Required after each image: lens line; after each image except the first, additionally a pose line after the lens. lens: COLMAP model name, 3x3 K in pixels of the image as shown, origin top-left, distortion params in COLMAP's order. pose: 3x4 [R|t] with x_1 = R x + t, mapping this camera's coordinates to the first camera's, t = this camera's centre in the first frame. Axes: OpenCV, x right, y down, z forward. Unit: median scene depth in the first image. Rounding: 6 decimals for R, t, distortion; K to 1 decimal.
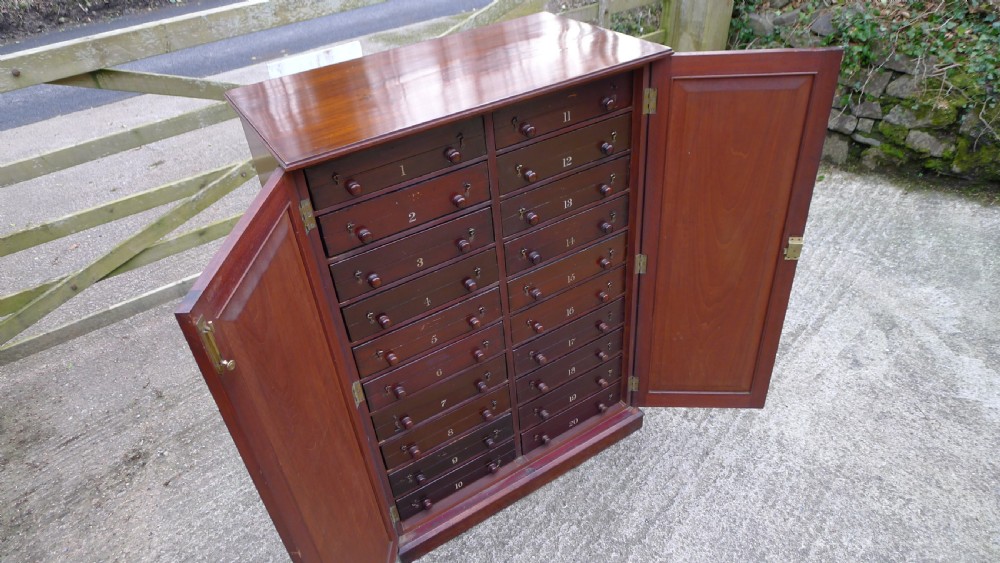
lens RADIAL K [[654.1, 0, 492.5], [0, 654.1, 272.6], [0, 0, 1]] dist [-0.056618, 0.016716]
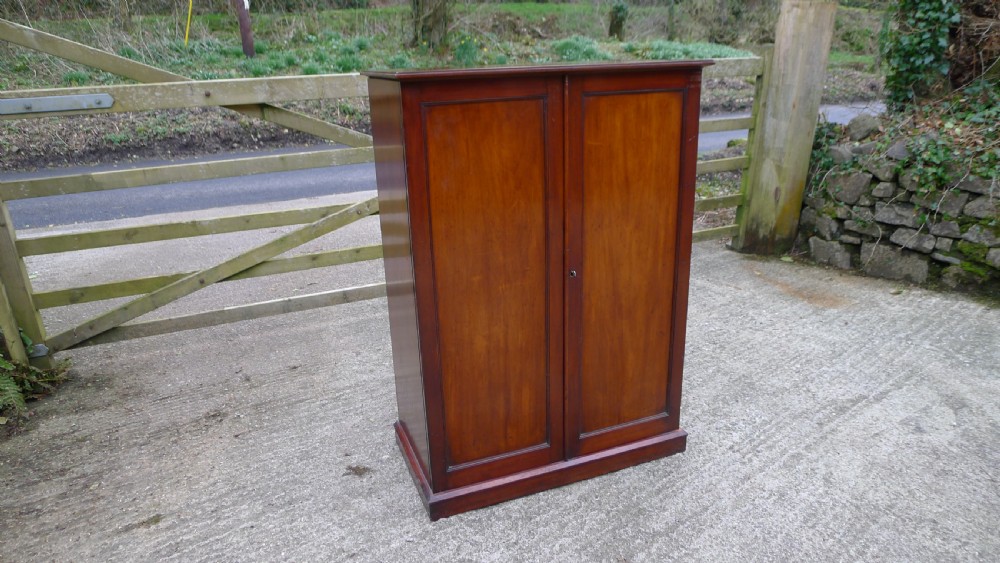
lens RADIAL K [[654.1, 0, 493.7], [0, 654.1, 271.5], [0, 0, 1]] dist [-0.056618, 0.016716]
pose [[0.980650, 0.105633, -0.164823, 0.078237], [-0.147067, 0.953214, -0.264110, 0.294598], [0.129213, 0.283240, 0.950305, -0.075294]]
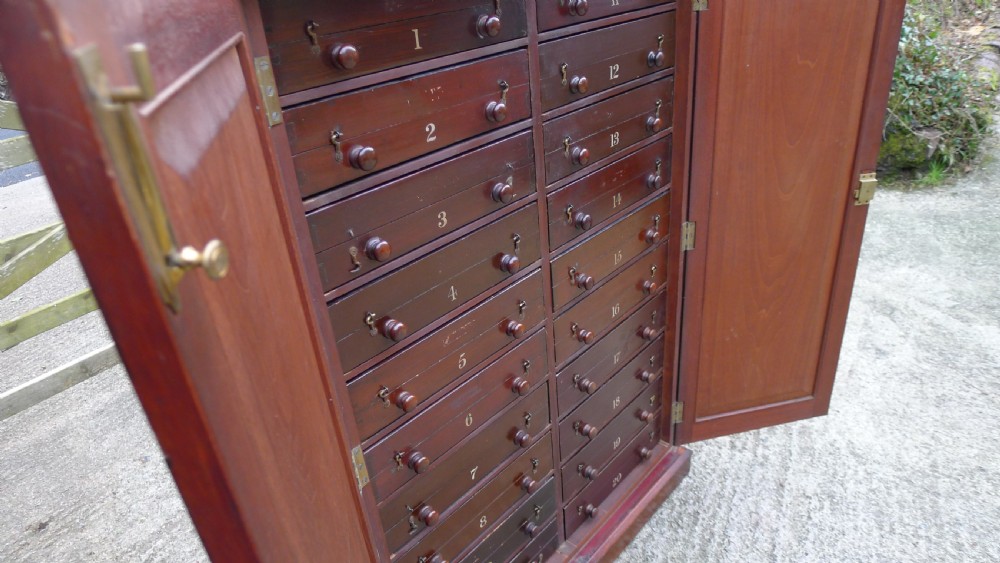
lens RADIAL K [[654.1, 0, 498.0], [0, 654.1, 286.0], [0, 0, 1]] dist [-0.056618, 0.016716]
pose [[0.960365, -0.129945, 0.246604, -0.150579], [0.164991, 0.978065, -0.127153, 0.088254], [-0.224672, 0.162800, 0.960739, 0.299695]]
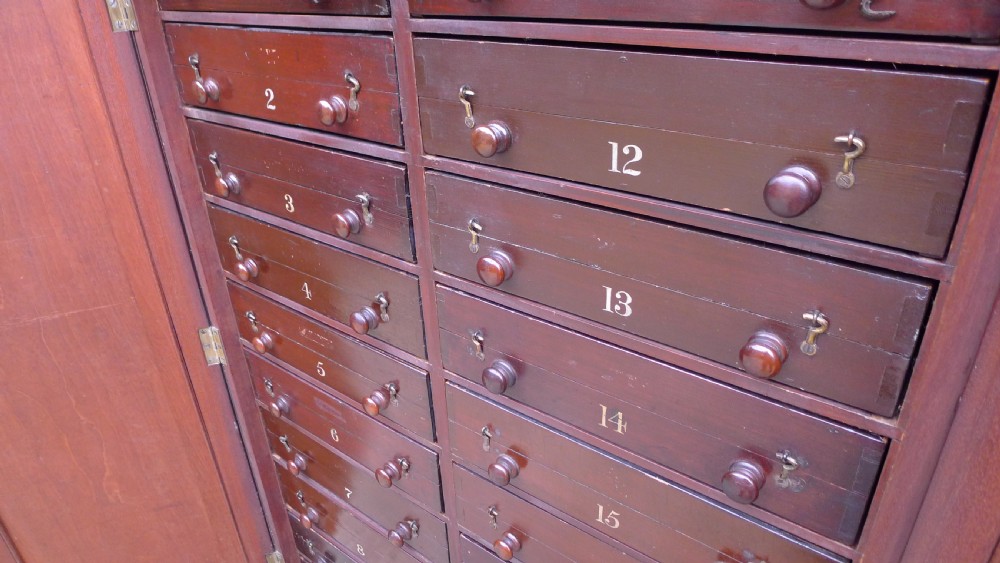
lens RADIAL K [[654.1, 0, 492.8], [0, 654.1, 278.3], [0, 0, 1]] dist [-0.056618, 0.016716]
pose [[0.350747, 0.487931, -0.799312, 0.260274], [-0.527393, 0.808232, 0.261950, -0.127665], [0.773843, 0.329674, 0.540816, 0.605414]]
